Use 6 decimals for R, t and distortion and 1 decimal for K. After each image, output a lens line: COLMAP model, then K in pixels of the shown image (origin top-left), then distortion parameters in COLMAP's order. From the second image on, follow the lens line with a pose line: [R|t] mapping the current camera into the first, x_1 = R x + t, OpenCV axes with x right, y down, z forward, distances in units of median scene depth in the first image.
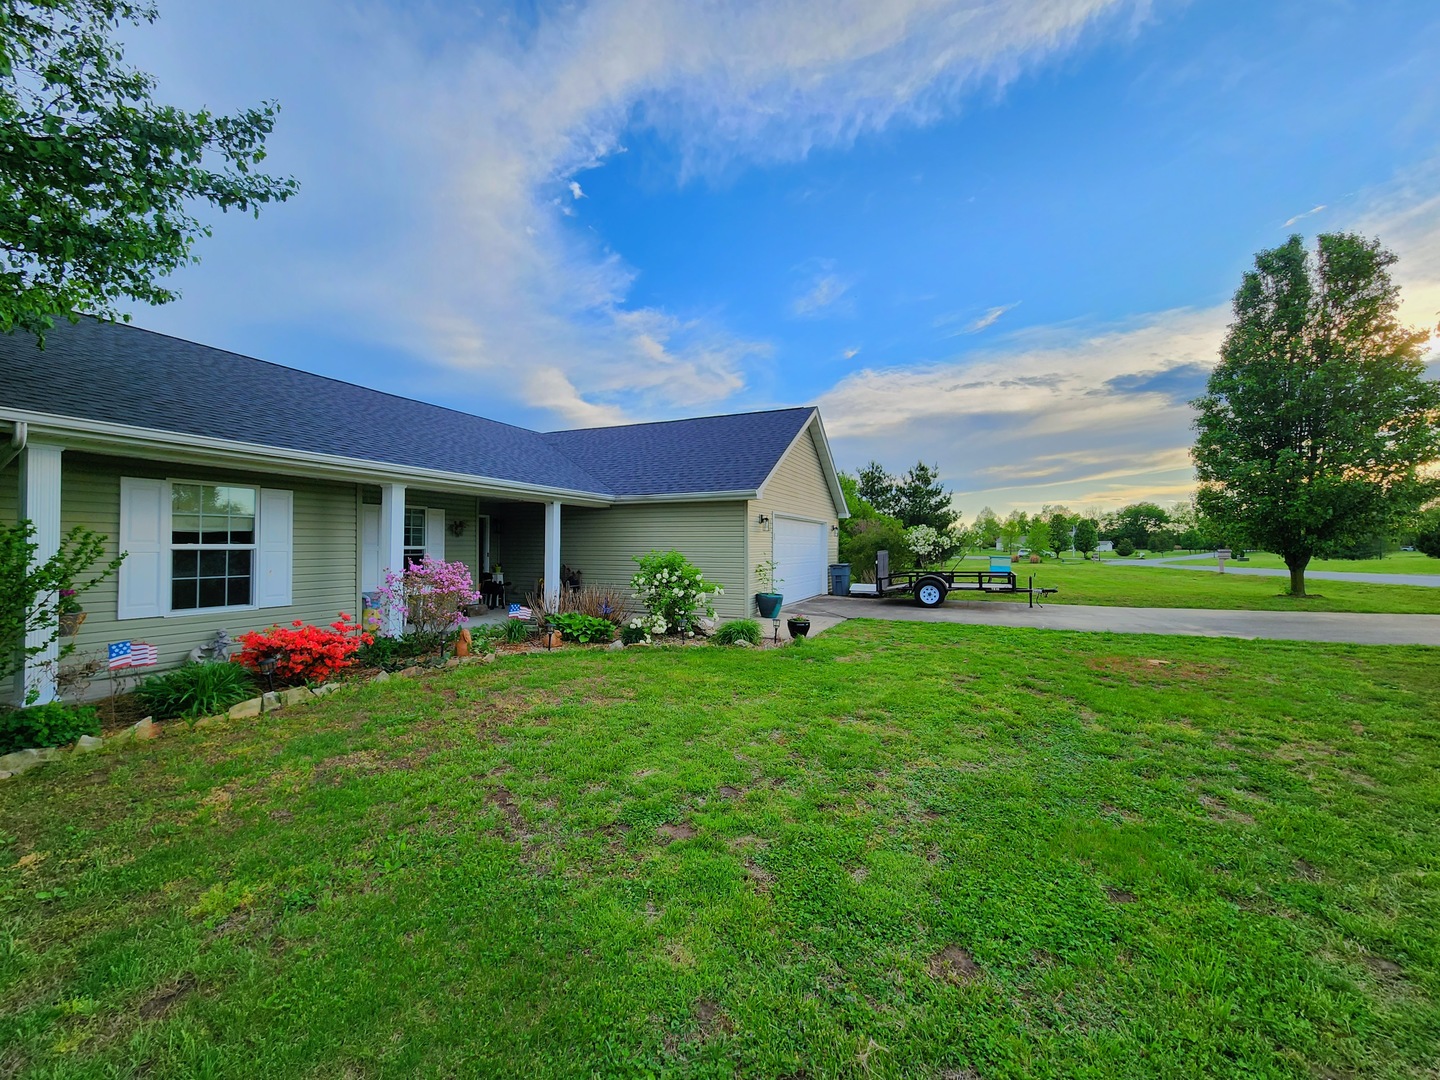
lens RADIAL K [[579.5, 0, 701.3], [0, 579.5, 541.6], [0, 0, 1]] dist [-0.001433, 0.000246]
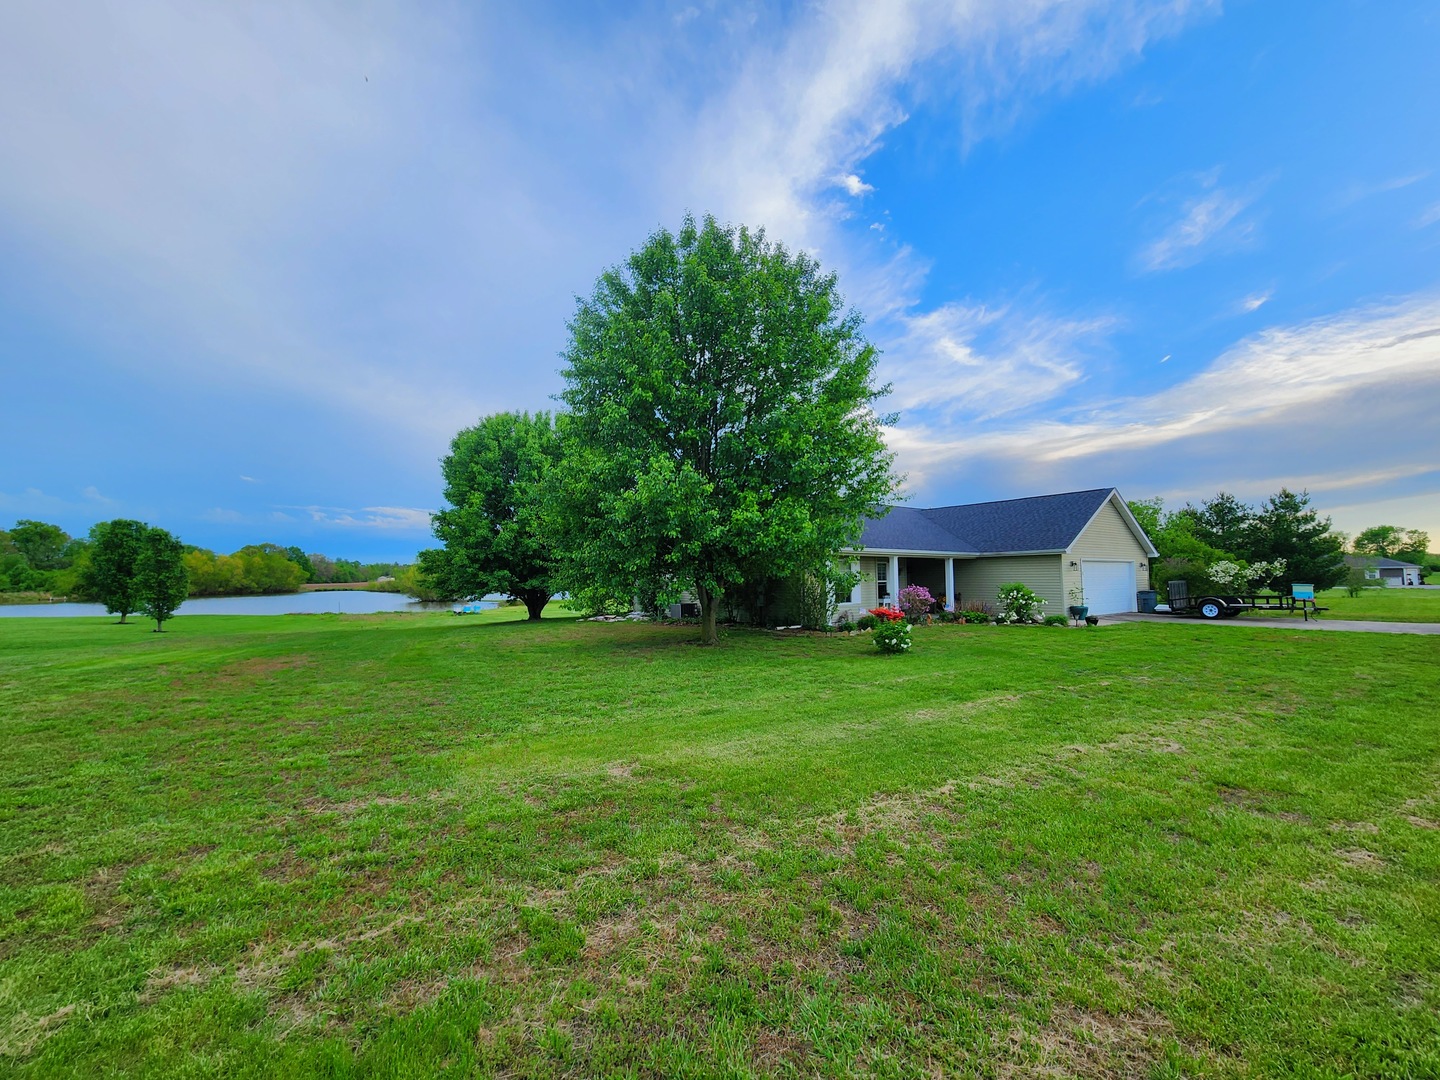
lens RADIAL K [[557.3, 0, 720.0], [0, 557.3, 540.0], [0, 0, 1]] dist [-0.017047, 0.000257]
pose [[0.868910, -0.043963, -0.493015, 0.007383], [0.013477, 0.997780, -0.065221, -0.016263], [0.494787, 0.050027, 0.867573, -1.042551]]
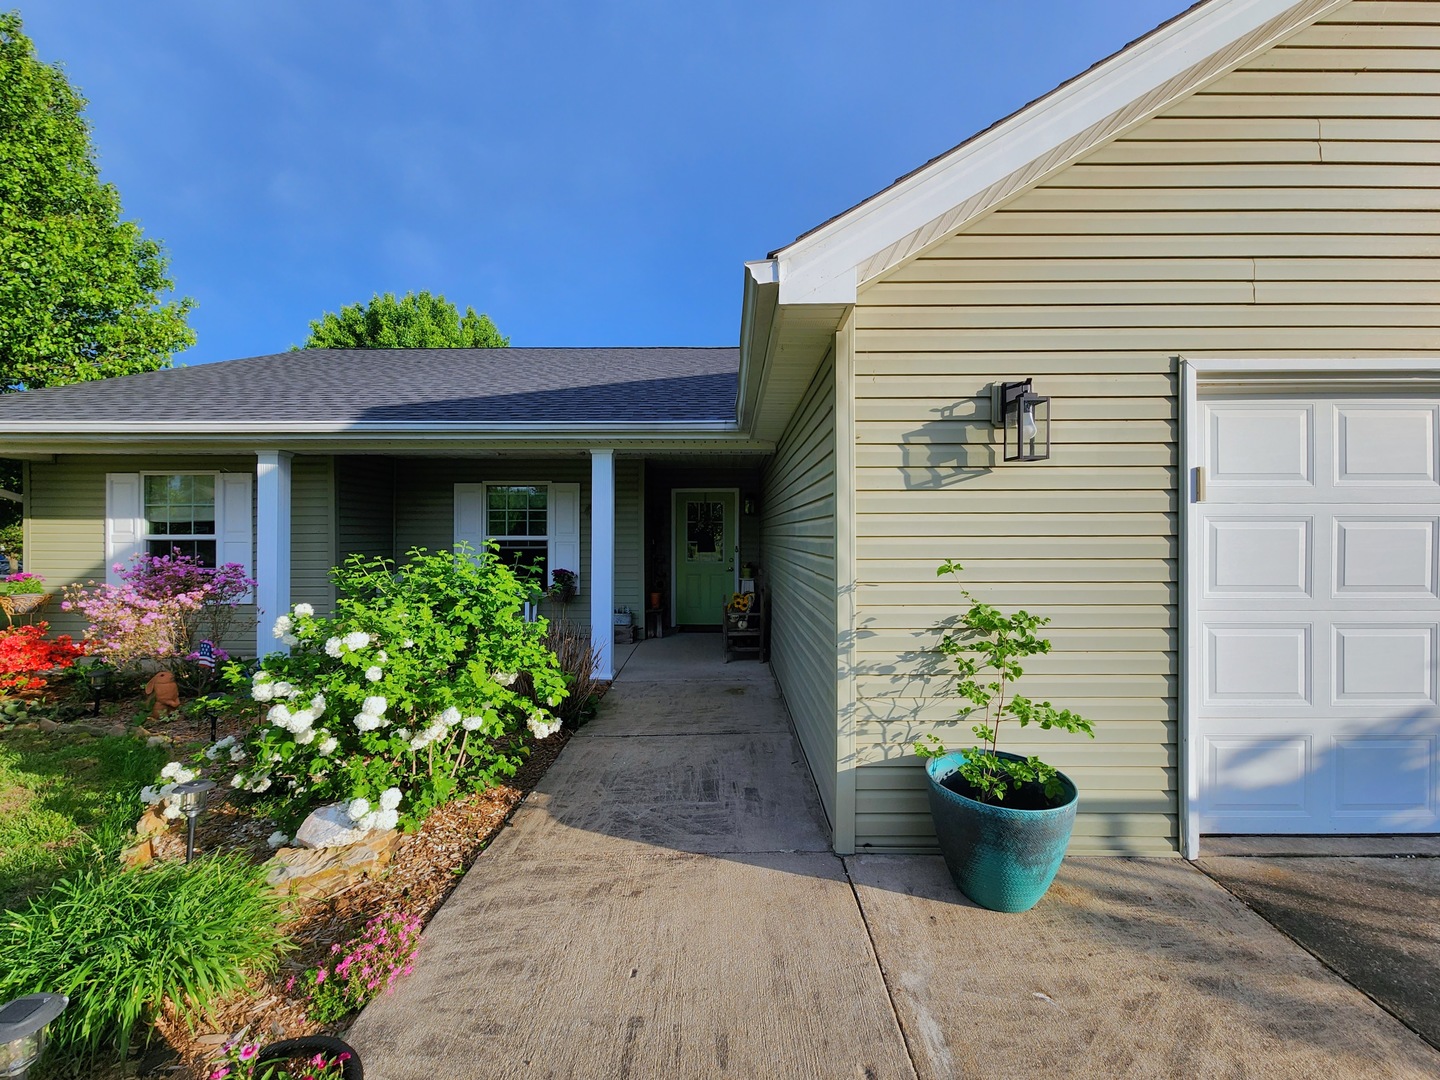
lens RADIAL K [[586.4, 0, 720.0], [0, 586.4, 540.0], [0, 0, 1]] dist [-0.000496, -0.000008]
pose [[0.371985, -0.005524, -0.928222, 0.261384], [0.004078, 0.999982, -0.004317, 0.013492], [0.928230, -0.002179, 0.372001, 0.900769]]
